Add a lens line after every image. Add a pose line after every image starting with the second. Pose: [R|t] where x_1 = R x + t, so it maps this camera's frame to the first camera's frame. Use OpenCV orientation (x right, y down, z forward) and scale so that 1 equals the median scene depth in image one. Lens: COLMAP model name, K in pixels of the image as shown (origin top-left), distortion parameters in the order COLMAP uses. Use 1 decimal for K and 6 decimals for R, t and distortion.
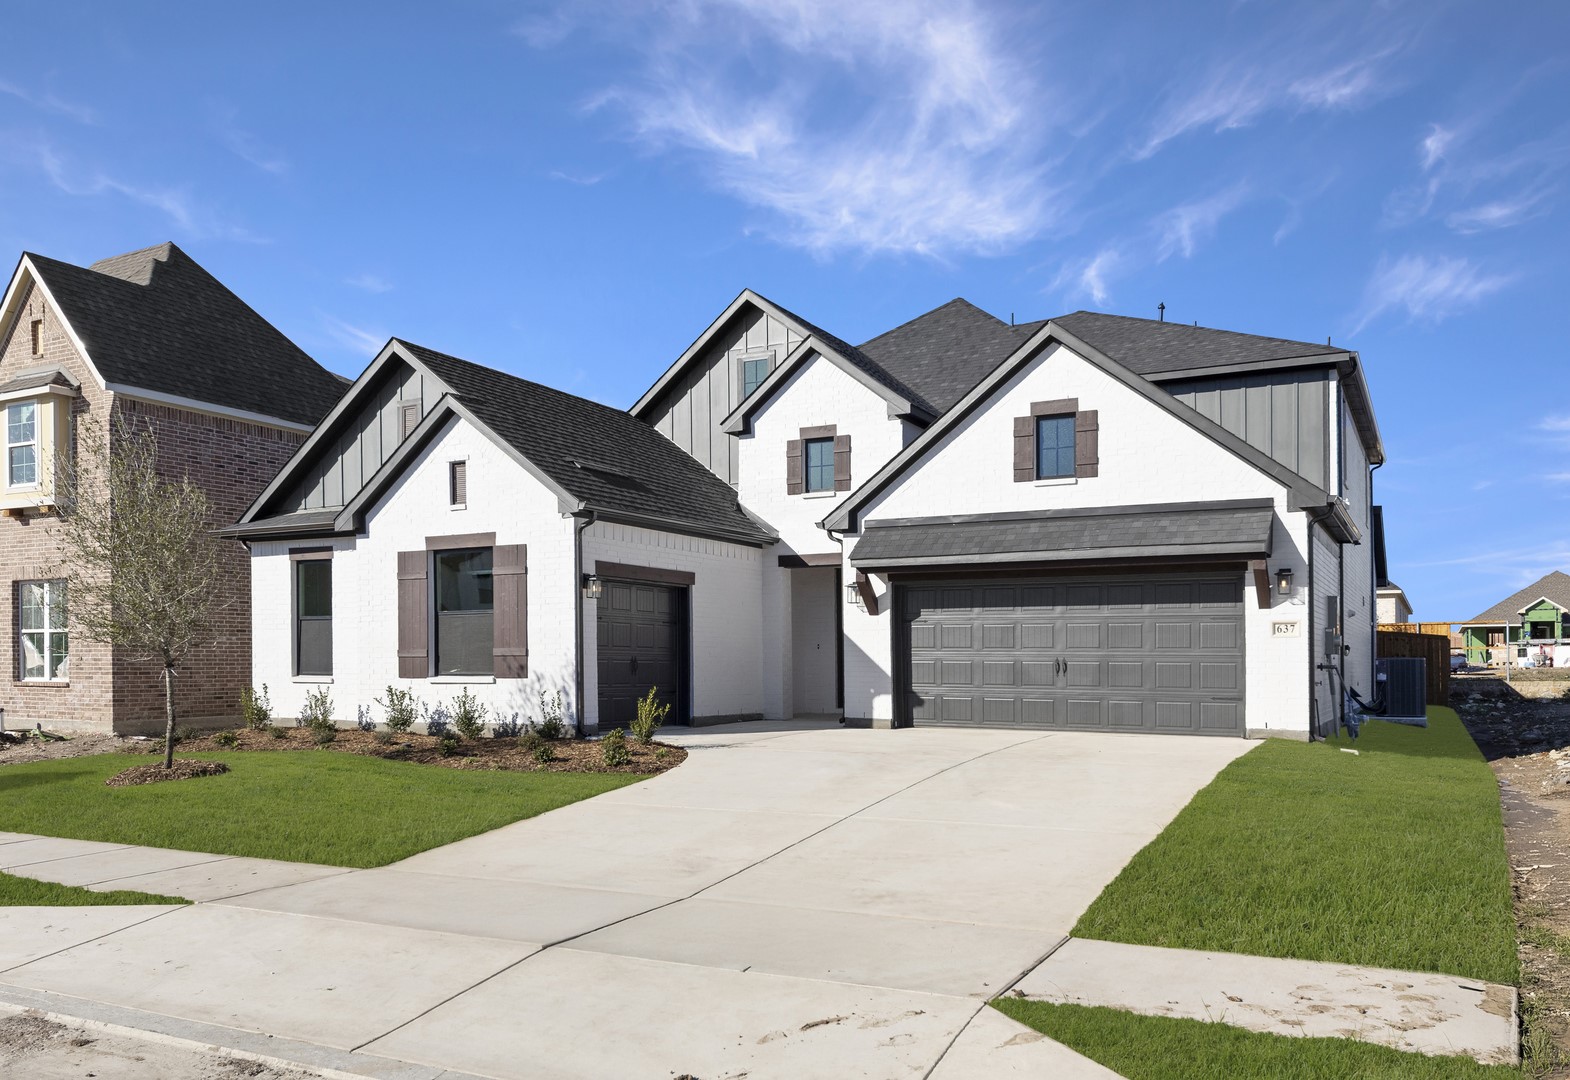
lens RADIAL K [[1196.0, 0, 784.8], [0, 1196.0, 655.2], [0, 0, 1]] dist [-0.001411, 0.000186]
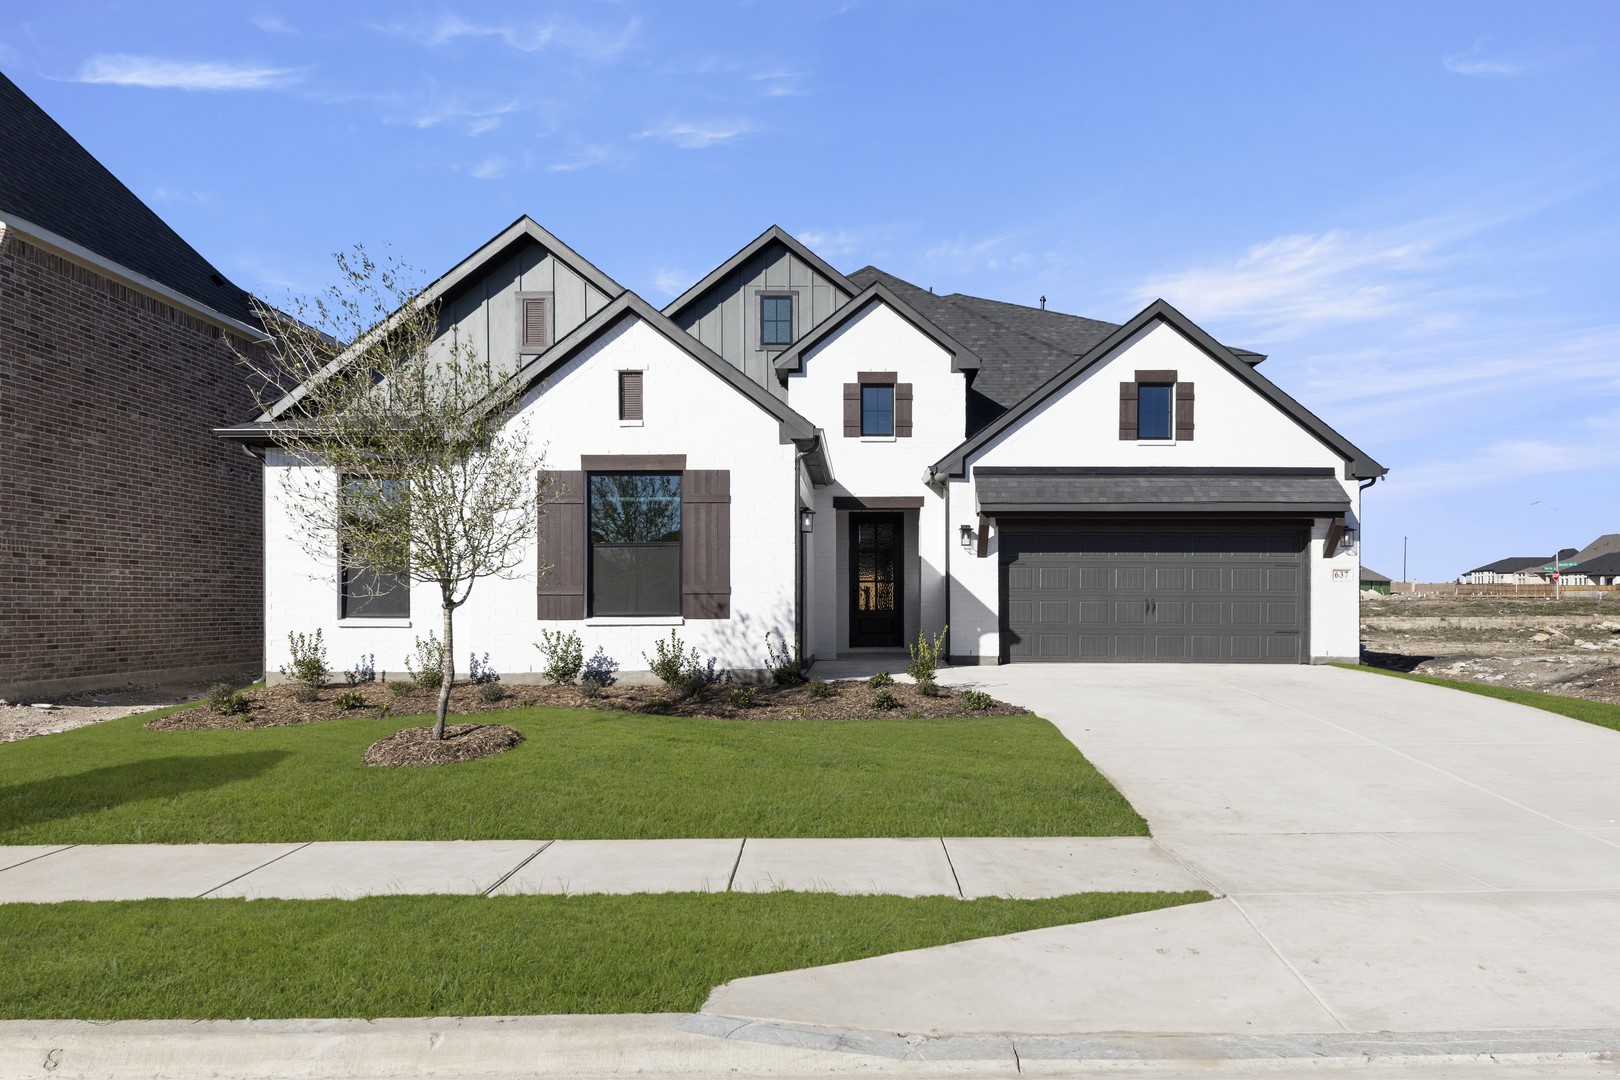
lens RADIAL K [[1084.4, 0, 812.5], [0, 1084.4, 589.0], [0, 0, 1]] dist [0.002629, -0.000309]
pose [[0.884378, 0.007031, 0.466718, -0.526995], [-0.001537, 0.999925, -0.012151, 0.006528], [-0.466768, 0.010028, 0.884323, 0.240651]]
